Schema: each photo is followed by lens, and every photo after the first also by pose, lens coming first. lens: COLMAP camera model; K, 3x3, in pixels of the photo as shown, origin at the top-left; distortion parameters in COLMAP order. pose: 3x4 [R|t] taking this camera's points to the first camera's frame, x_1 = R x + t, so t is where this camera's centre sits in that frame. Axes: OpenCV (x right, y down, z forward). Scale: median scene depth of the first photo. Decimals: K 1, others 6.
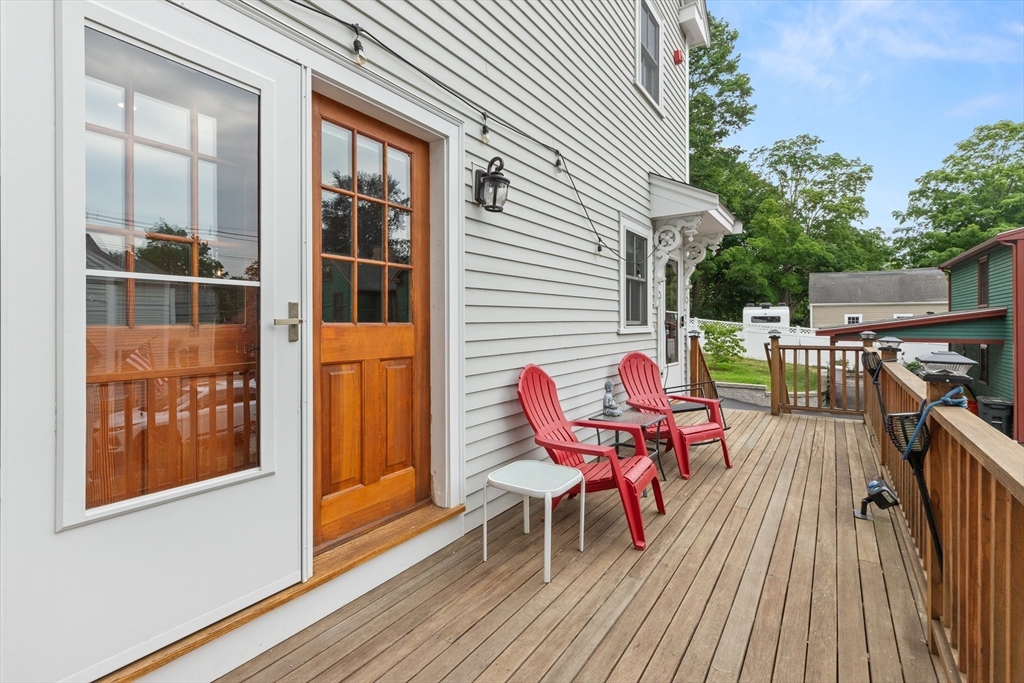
lens RADIAL K [[466.4, 0, 510.4], [0, 466.4, 327.3], [0, 0, 1]] dist [0.003767, 0.000392]
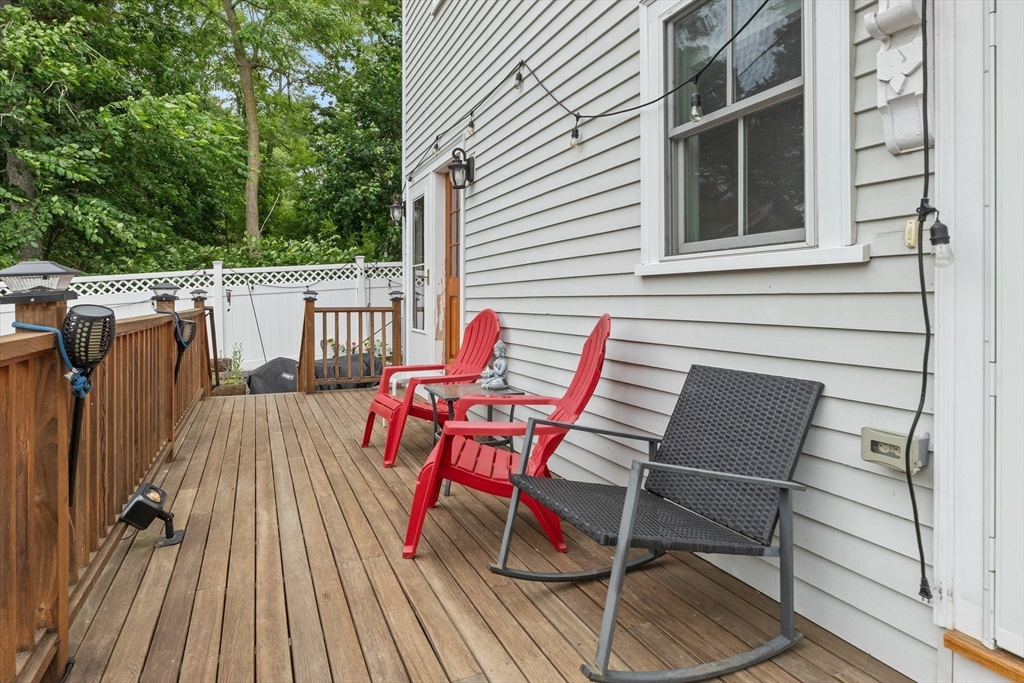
lens RADIAL K [[547.4, 0, 510.4], [0, 547.4, 299.5], [0, 0, 1]] dist [-0.004657, -0.001002]
pose [[-0.504256, 0.001491, -0.863553, 1.025633], [-0.002116, 0.999993, 0.002963, 0.049350], [0.863551, 0.003322, -0.504250, 1.571863]]
